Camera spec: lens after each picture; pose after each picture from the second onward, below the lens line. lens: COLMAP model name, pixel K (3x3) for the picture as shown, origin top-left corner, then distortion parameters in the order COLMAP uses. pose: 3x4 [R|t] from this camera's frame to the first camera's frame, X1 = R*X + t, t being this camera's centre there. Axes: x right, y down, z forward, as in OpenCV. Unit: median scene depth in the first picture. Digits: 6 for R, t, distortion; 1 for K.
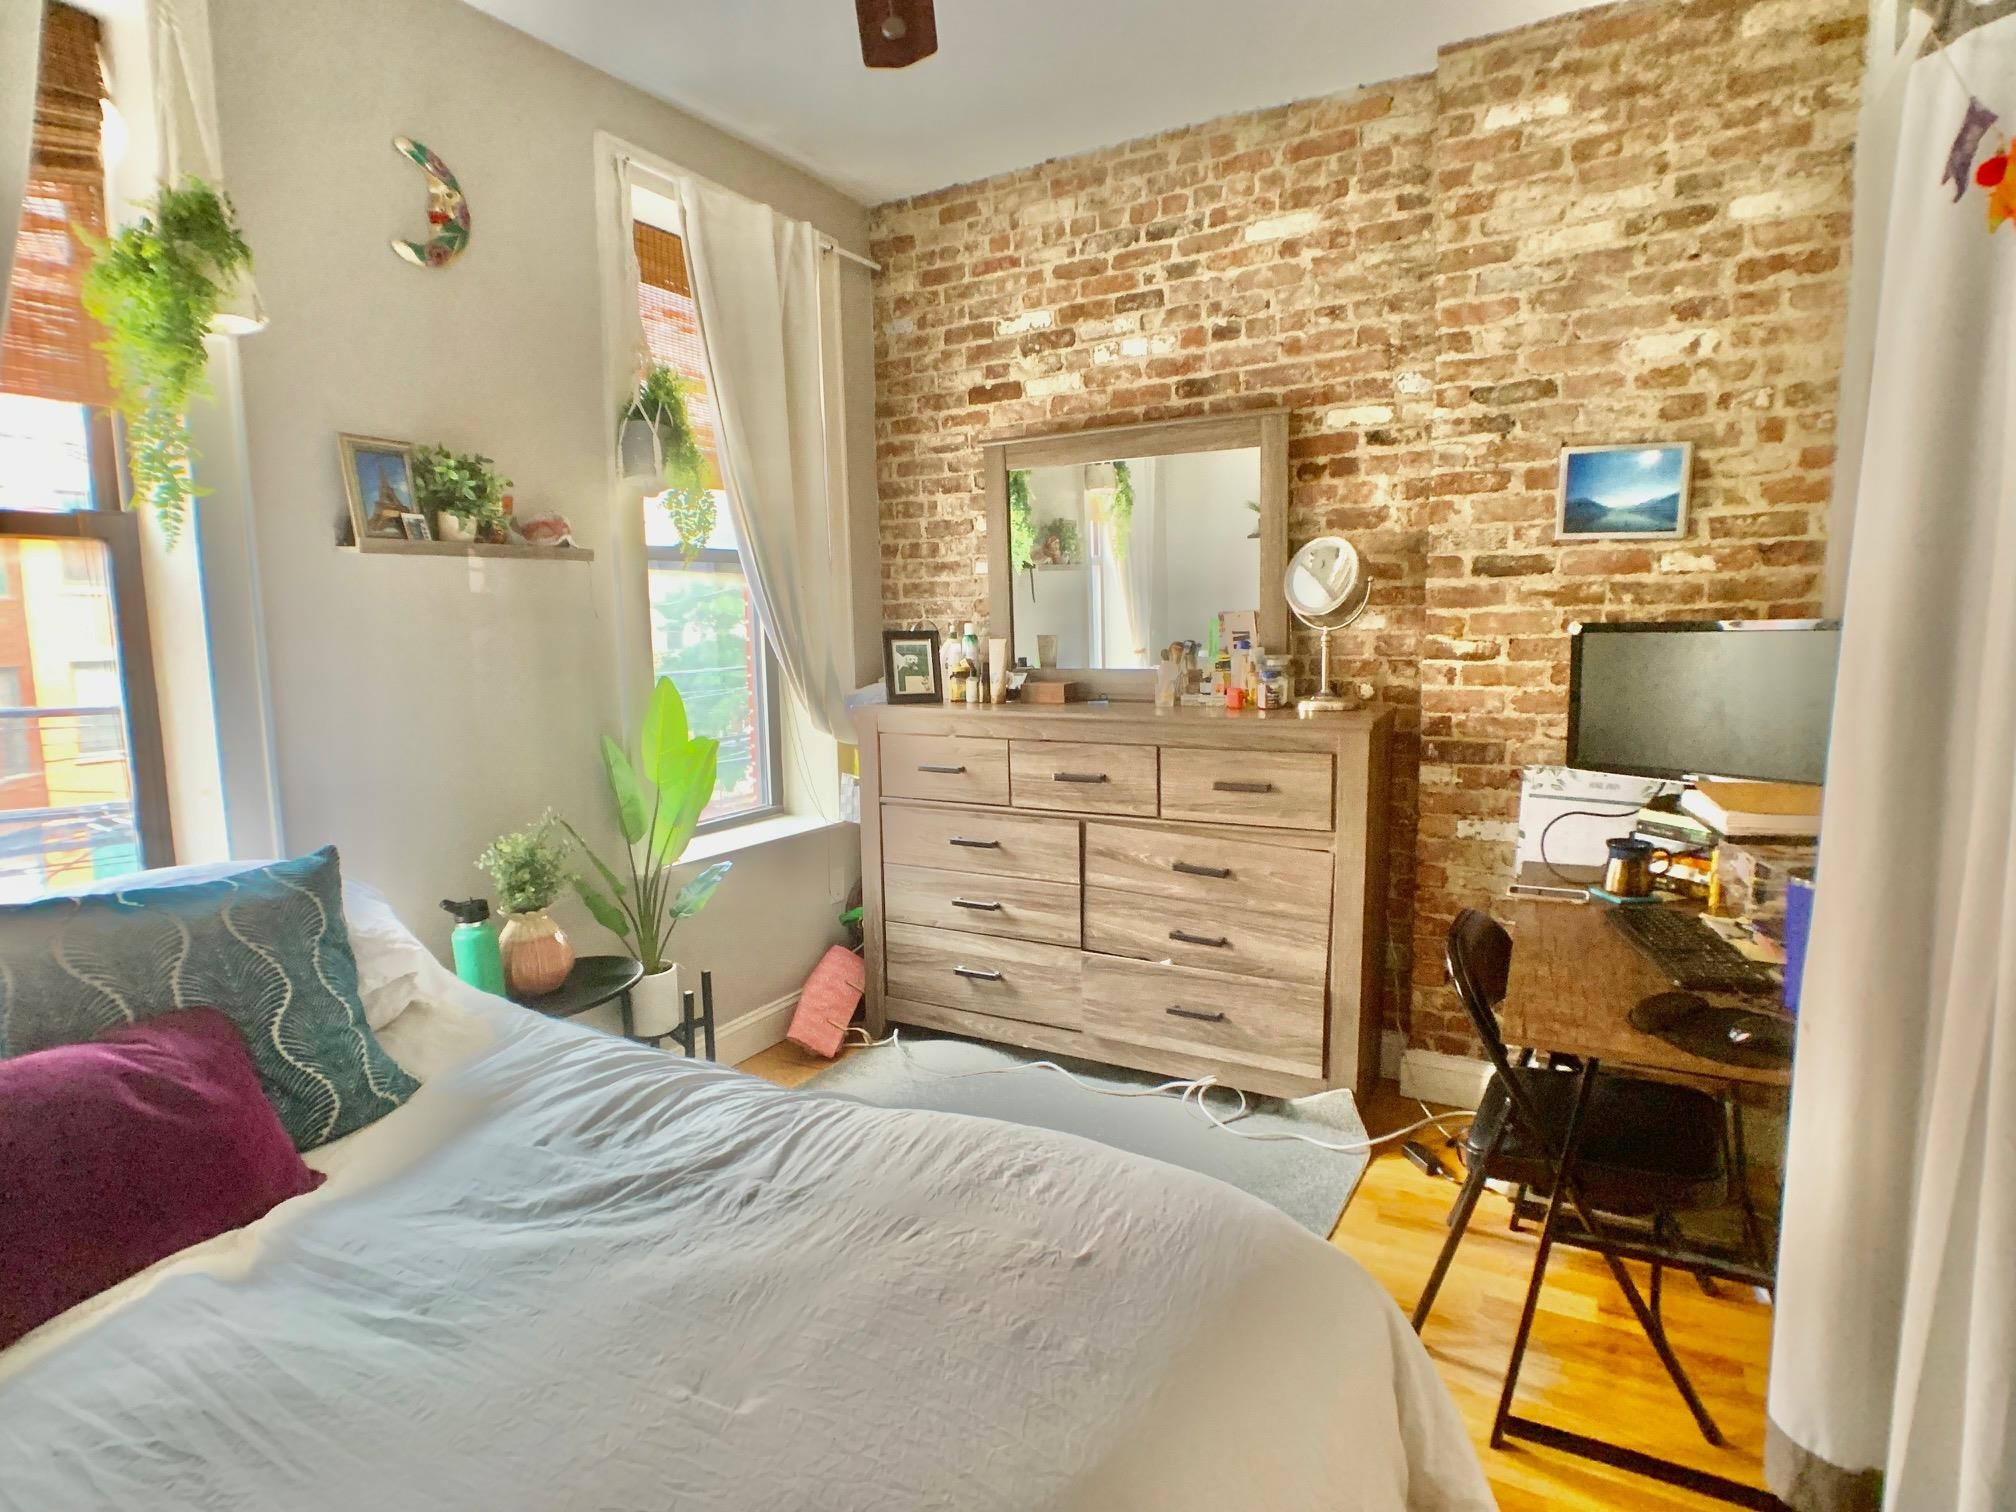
lens RADIAL K [[1075.2, 0, 989.3], [0, 1075.2, 748.7], [0, 0, 1]] dist [-0.018371, -0.001301]
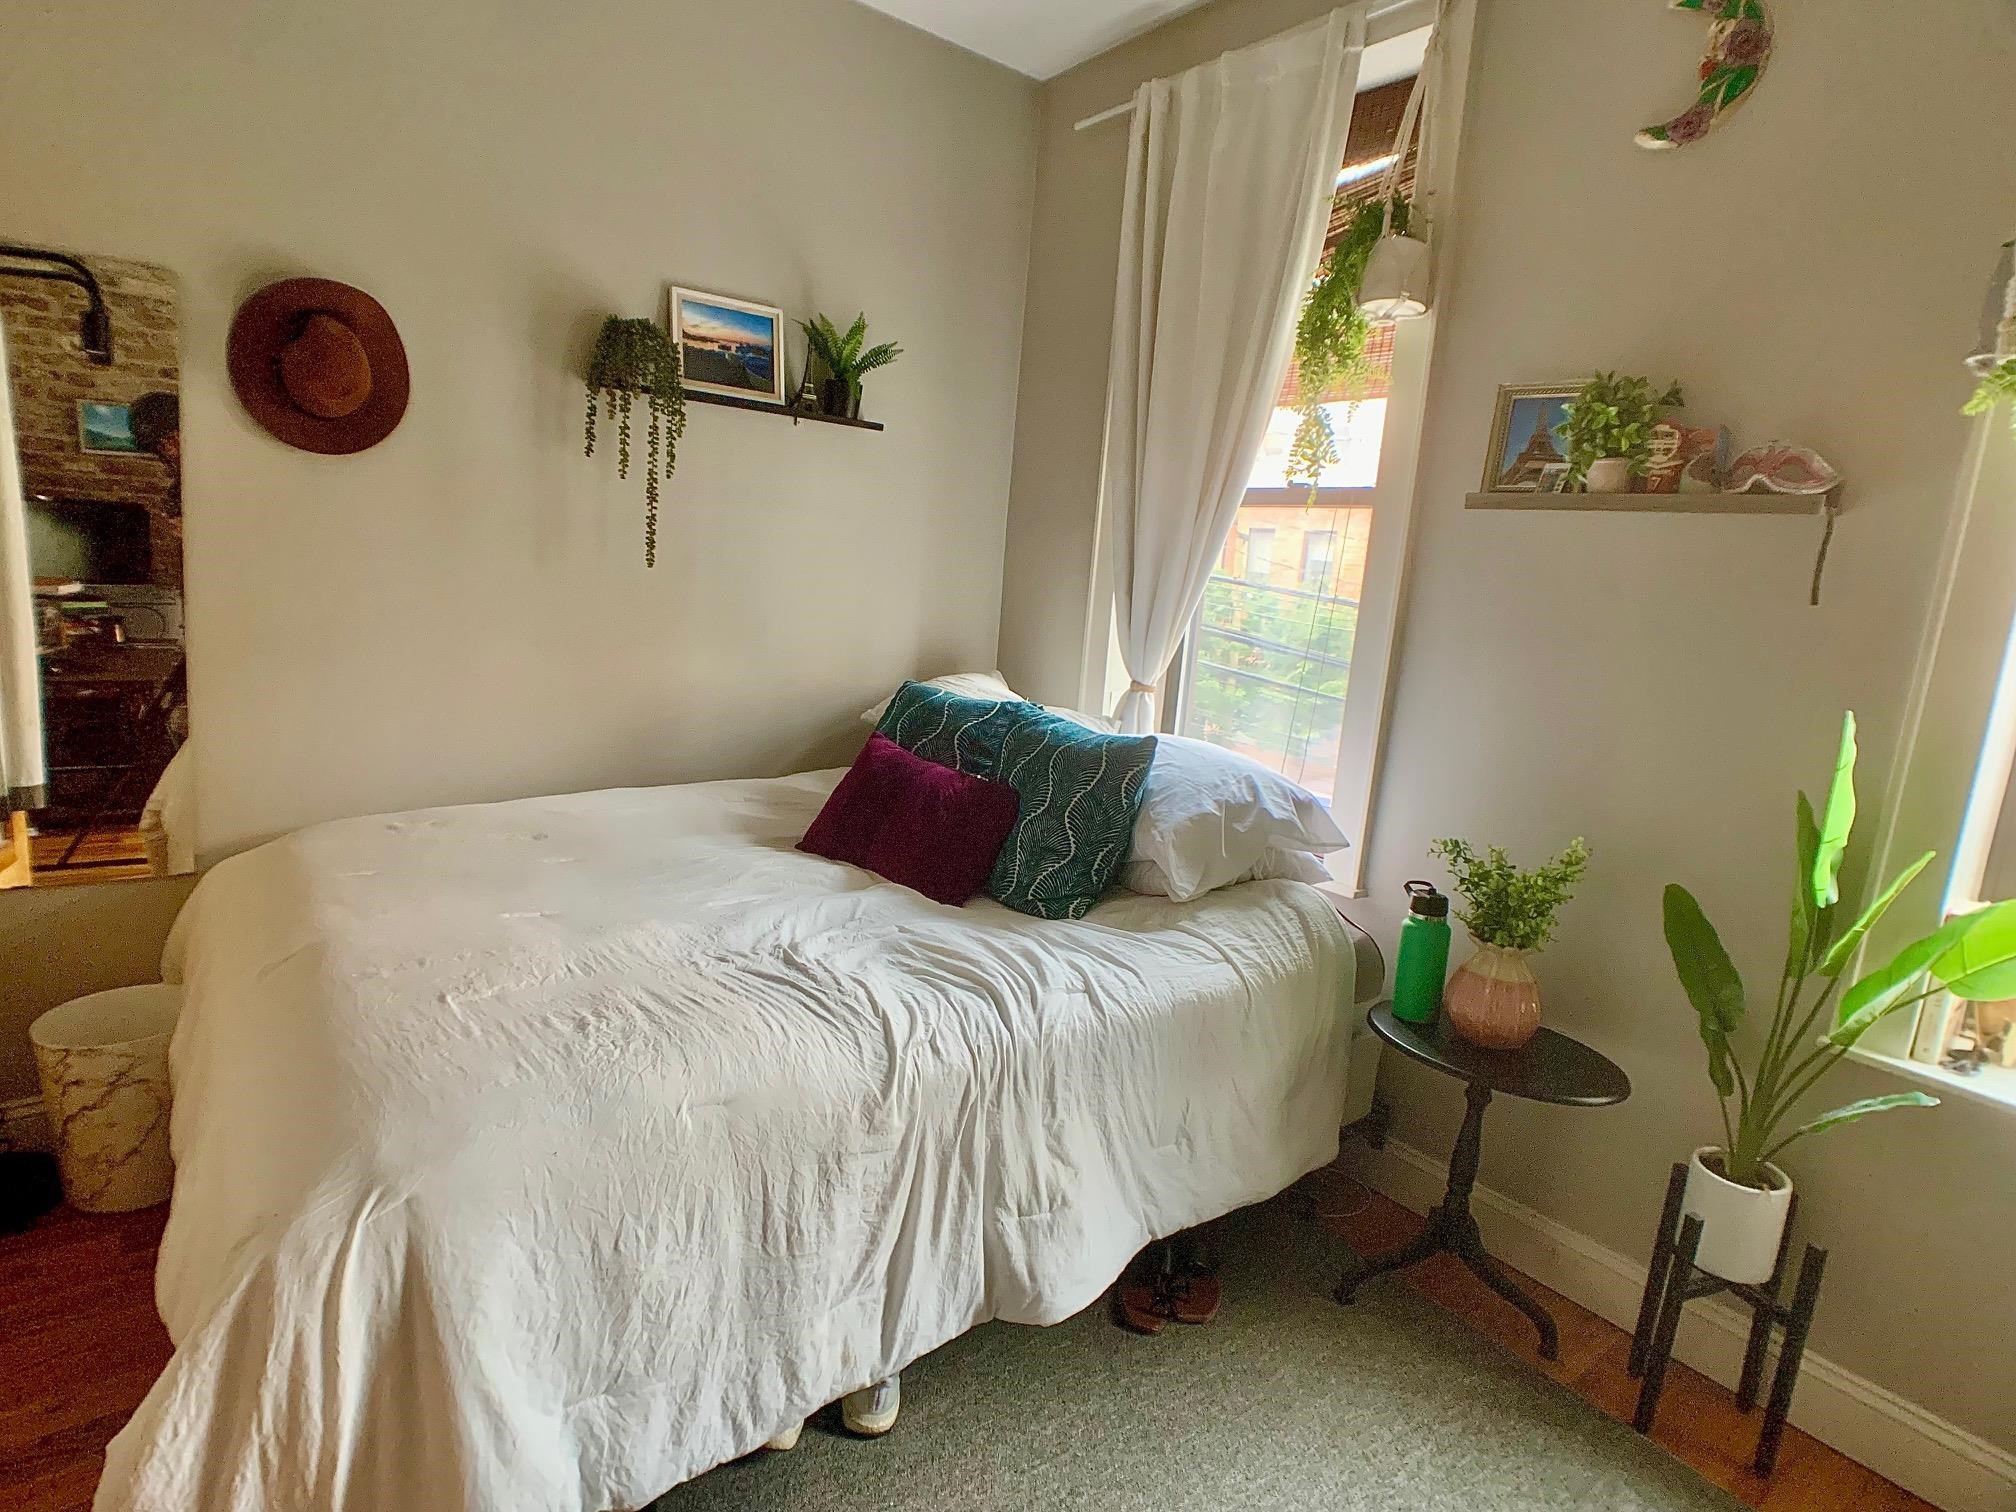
lens RADIAL K [[1075.2, 0, 989.3], [0, 1075.2, 748.7], [0, 0, 1]] dist [-0.018371, -0.001301]
pose [[-0.371214, 0.171098, -0.912648, 0.457116], [-0.177960, 0.951547, 0.250775, -0.130889], [0.911334, 0.255506, -0.322779, 0.894039]]
